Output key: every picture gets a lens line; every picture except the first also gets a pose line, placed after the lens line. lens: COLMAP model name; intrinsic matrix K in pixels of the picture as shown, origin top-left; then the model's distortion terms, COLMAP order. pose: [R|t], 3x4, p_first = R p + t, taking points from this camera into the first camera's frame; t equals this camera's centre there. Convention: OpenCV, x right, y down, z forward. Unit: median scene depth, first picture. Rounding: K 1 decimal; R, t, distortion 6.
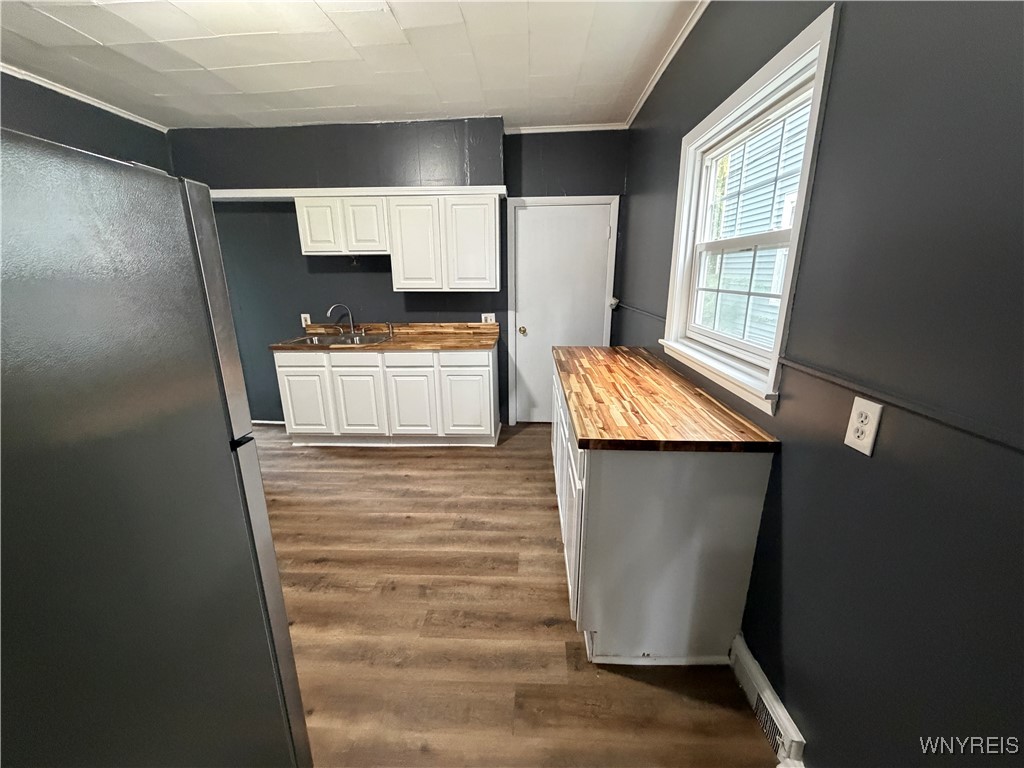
lens RADIAL K [[406.2, 0, 511.6], [0, 406.2, 382.3], [0, 0, 1]] dist [-0.000742, -0.000197]
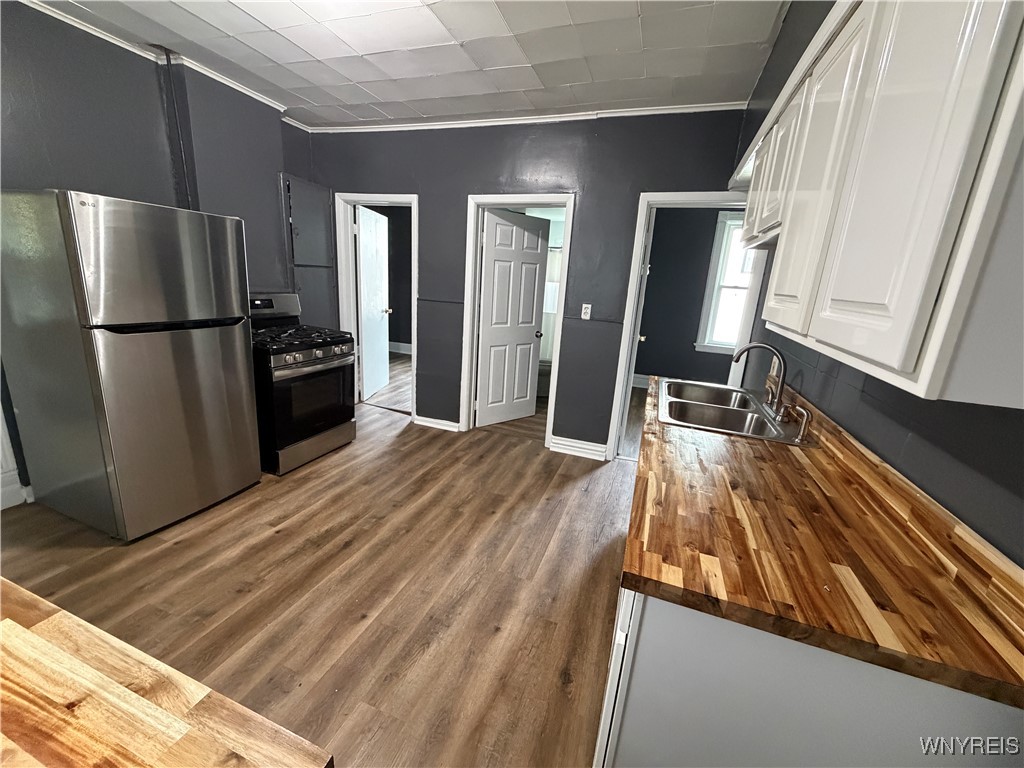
lens RADIAL K [[406.2, 0, 513.0], [0, 406.2, 384.6], [0, 0, 1]] dist [-0.000742, -0.000197]
pose [[-0.293450, 0.232038, -0.927386, 0.206597], [-0.310281, 0.894458, 0.321980, -0.304088], [0.904219, 0.382235, -0.190482, 1.188968]]
